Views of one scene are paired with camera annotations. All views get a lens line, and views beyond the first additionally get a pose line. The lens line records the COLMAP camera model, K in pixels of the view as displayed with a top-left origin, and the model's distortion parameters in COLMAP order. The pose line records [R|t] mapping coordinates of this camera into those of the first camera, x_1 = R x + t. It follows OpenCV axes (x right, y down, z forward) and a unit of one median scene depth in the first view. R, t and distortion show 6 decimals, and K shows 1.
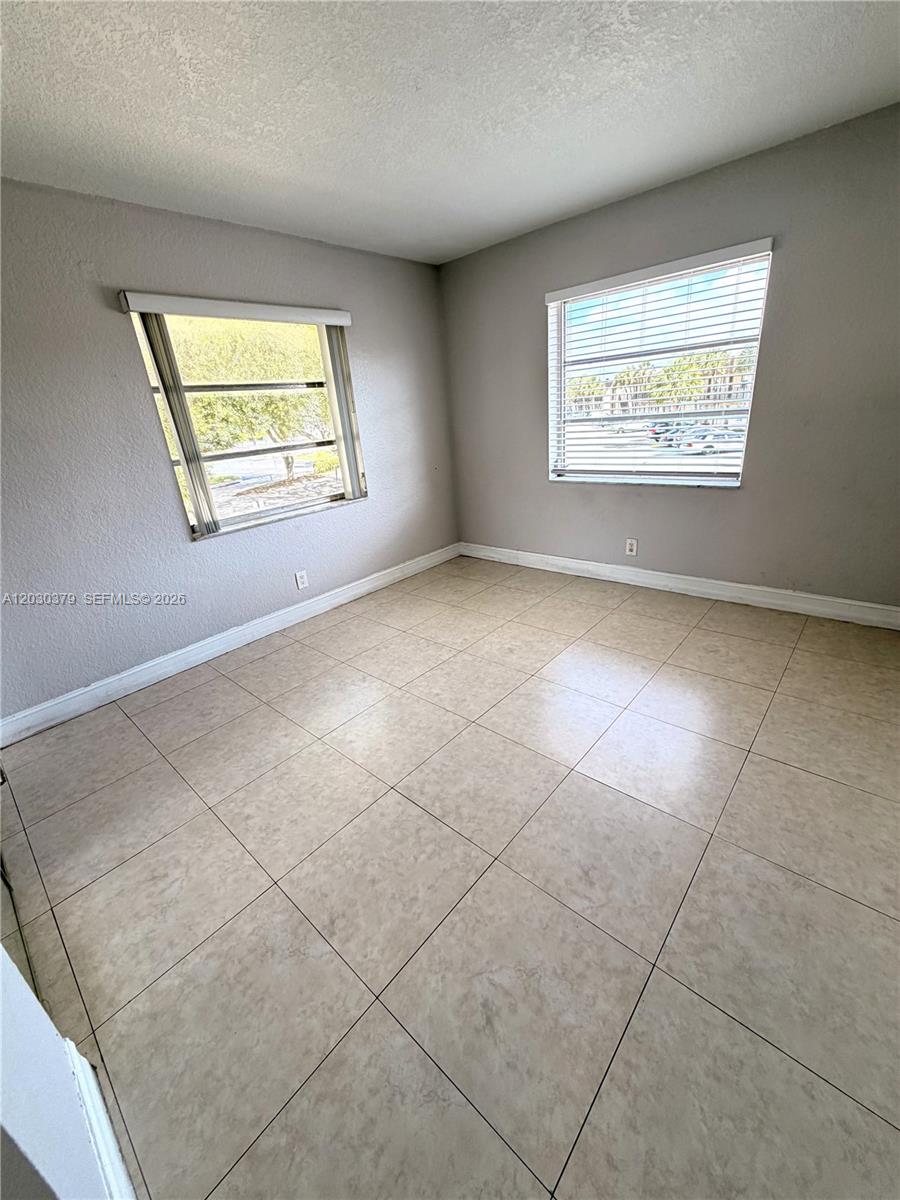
lens RADIAL K [[478.1, 0, 449.0], [0, 478.1, 595.6], [0, 0, 1]] dist [0.000030, 0.000479]
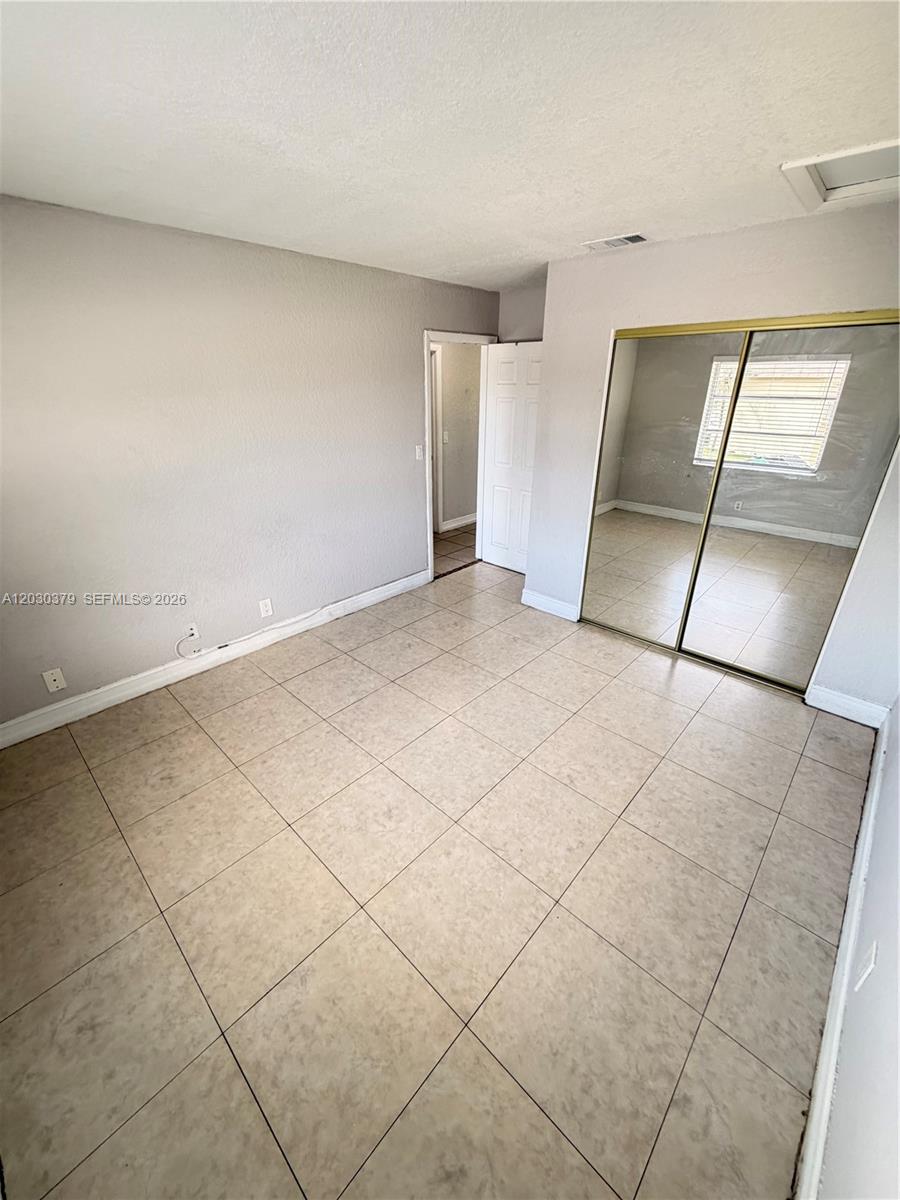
lens RADIAL K [[478.1, 0, 449.0], [0, 478.1, 595.6], [0, 0, 1]] dist [0.000030, 0.000479]
pose [[-0.996178, 0.066866, 0.056198, -0.028416], [0.086898, 0.693664, 0.715037, -0.668638], [0.008830, 0.717188, -0.696824, 1.323105]]
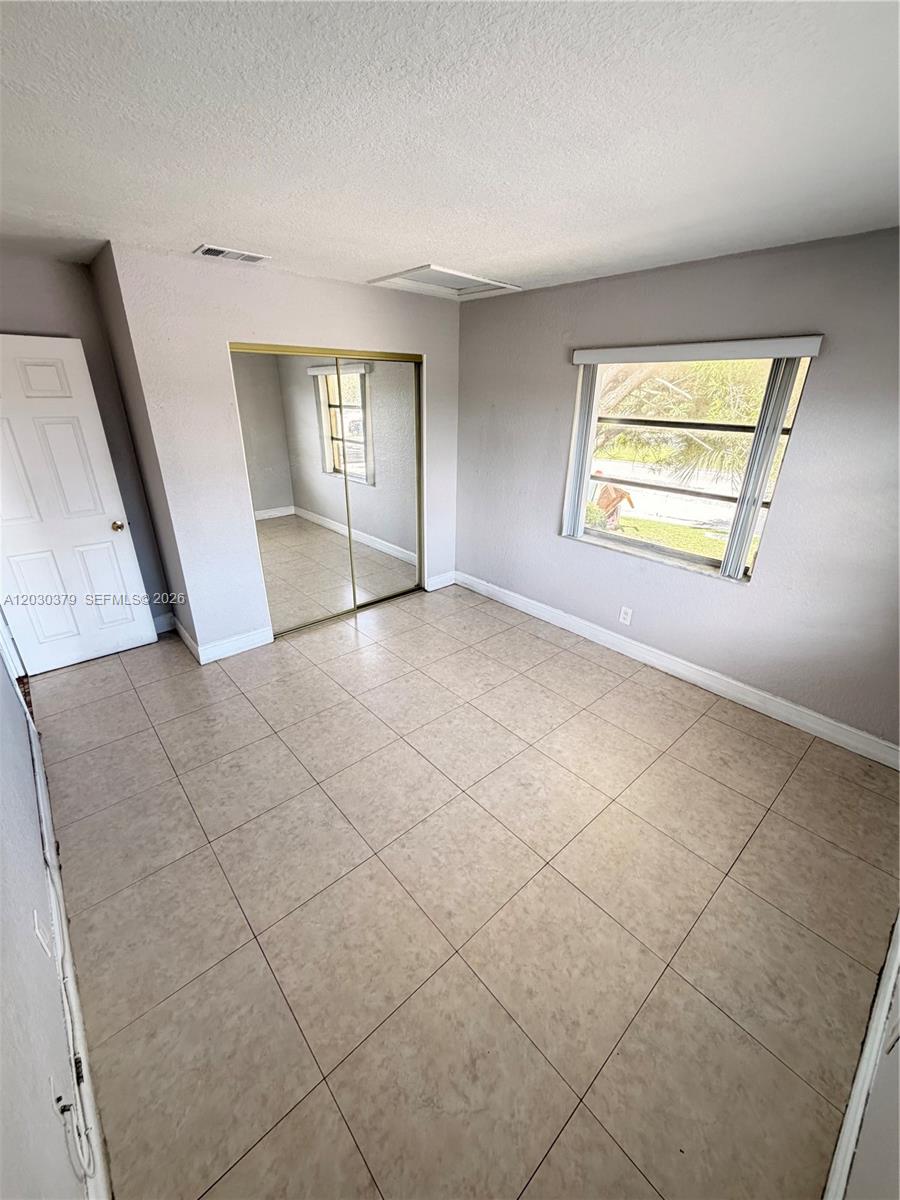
lens RADIAL K [[478.1, 0, 449.0], [0, 478.1, 595.6], [0, 0, 1]] dist [0.000030, 0.000479]
pose [[-0.116637, 0.468855, -0.875540, 0.743330], [-0.367155, 0.798752, 0.476646, -0.512791], [0.922818, 0.377054, 0.078979, 0.713453]]
